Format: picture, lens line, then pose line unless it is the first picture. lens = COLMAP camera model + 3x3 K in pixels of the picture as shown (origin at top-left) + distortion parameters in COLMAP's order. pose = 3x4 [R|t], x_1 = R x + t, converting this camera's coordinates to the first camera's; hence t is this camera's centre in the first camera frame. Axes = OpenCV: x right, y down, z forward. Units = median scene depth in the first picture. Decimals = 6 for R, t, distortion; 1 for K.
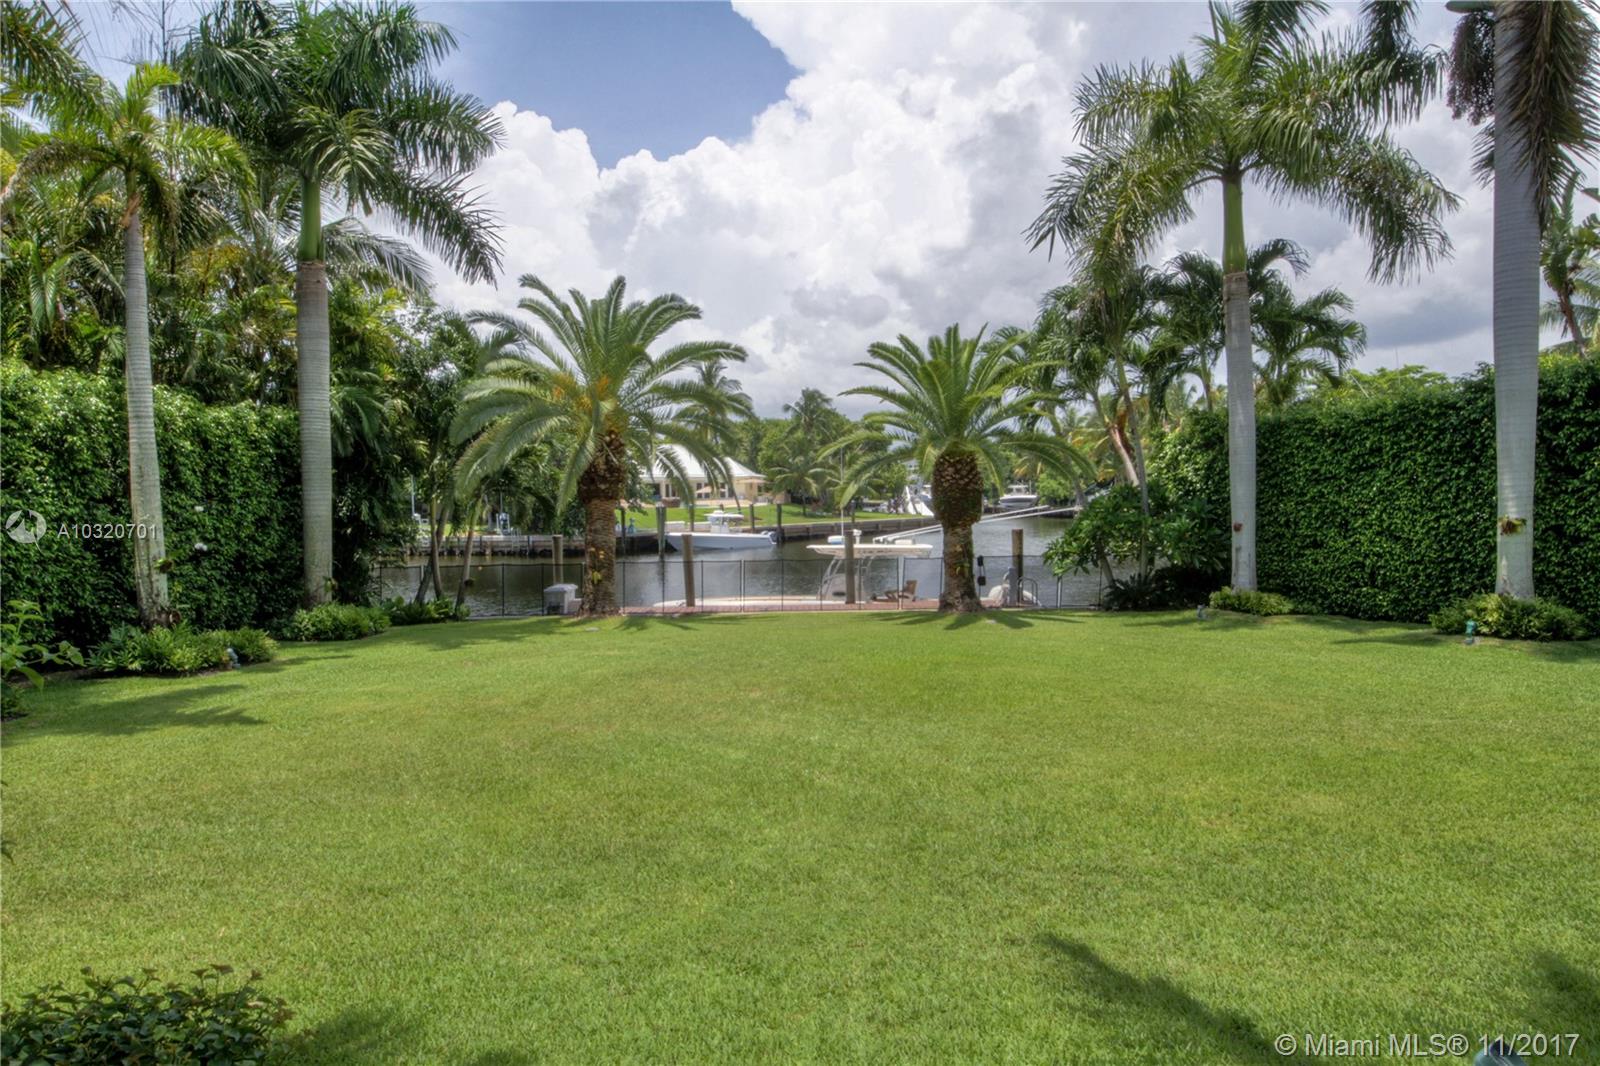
lens RADIAL K [[1040.7, 0, 800.0], [0, 1040.7, 533.0], [0, 0, 1]] dist [-0.026122, 0.000318]
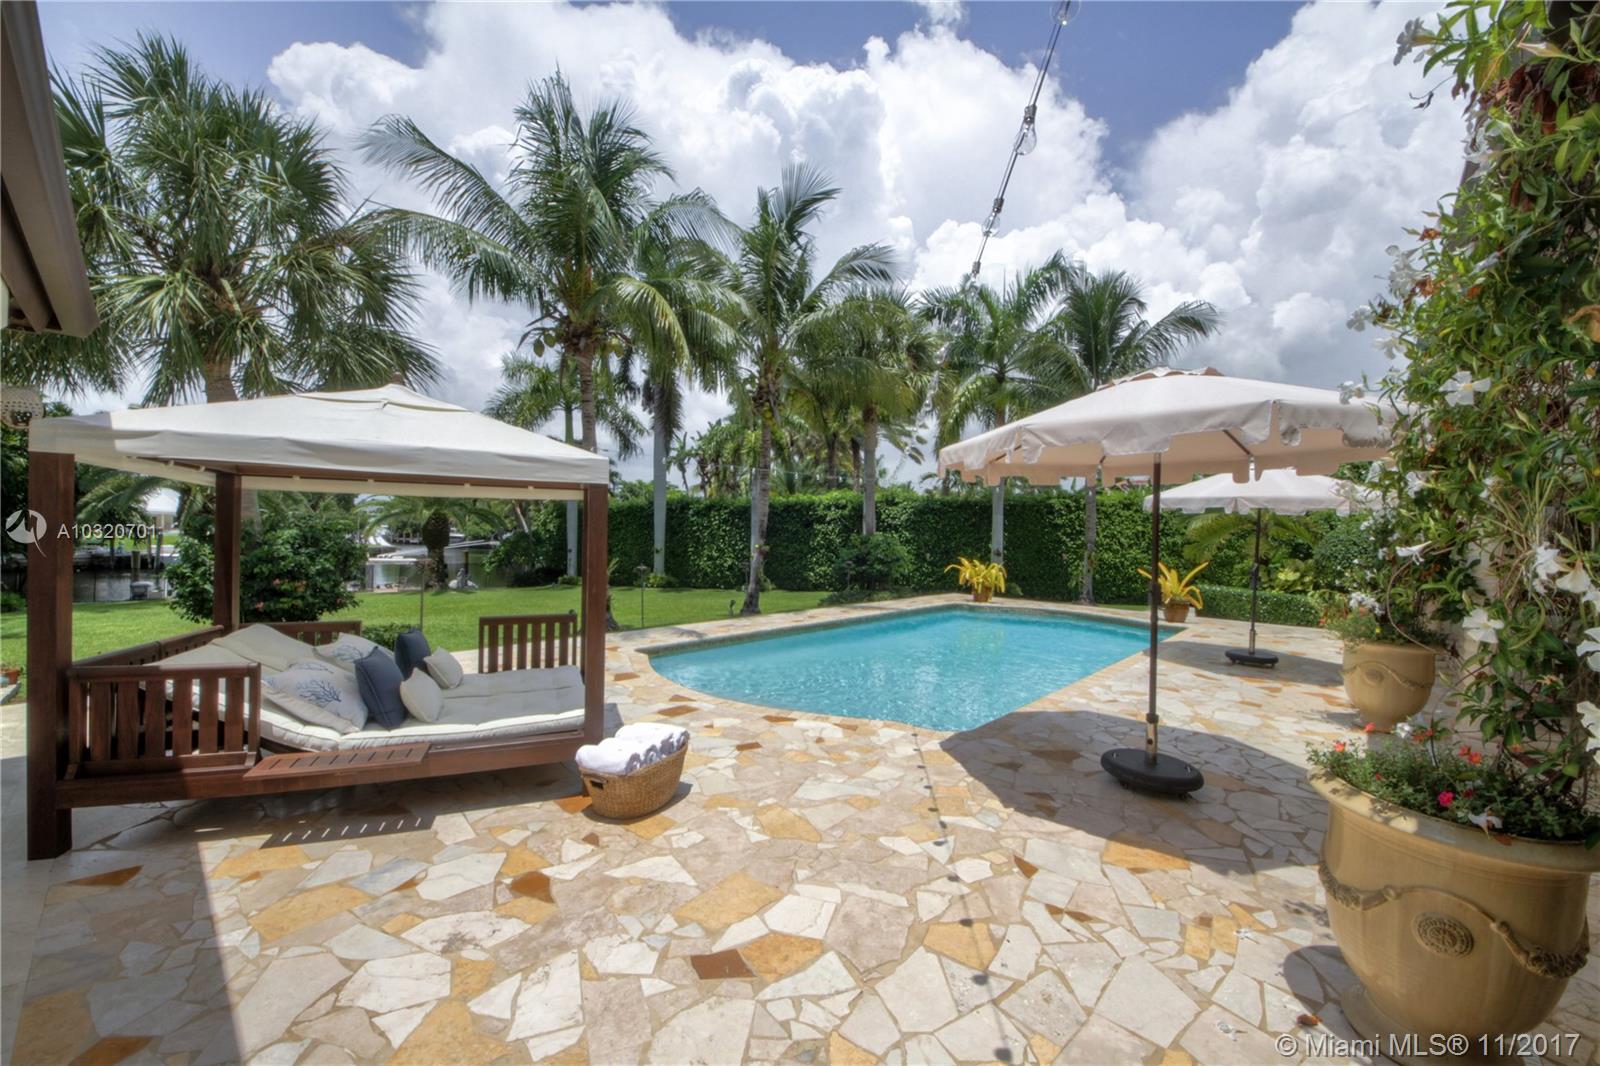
lens RADIAL K [[654.5, 0, 802.2], [0, 654.5, 551.7], [0, 0, 1]] dist [0.030358, -0.000327]
pose [[0.759938, 0.016787, 0.649778, -0.166083], [-0.007209, 0.999823, -0.017399, 0.019205], [-0.649955, 0.008538, 0.759925, -0.527108]]
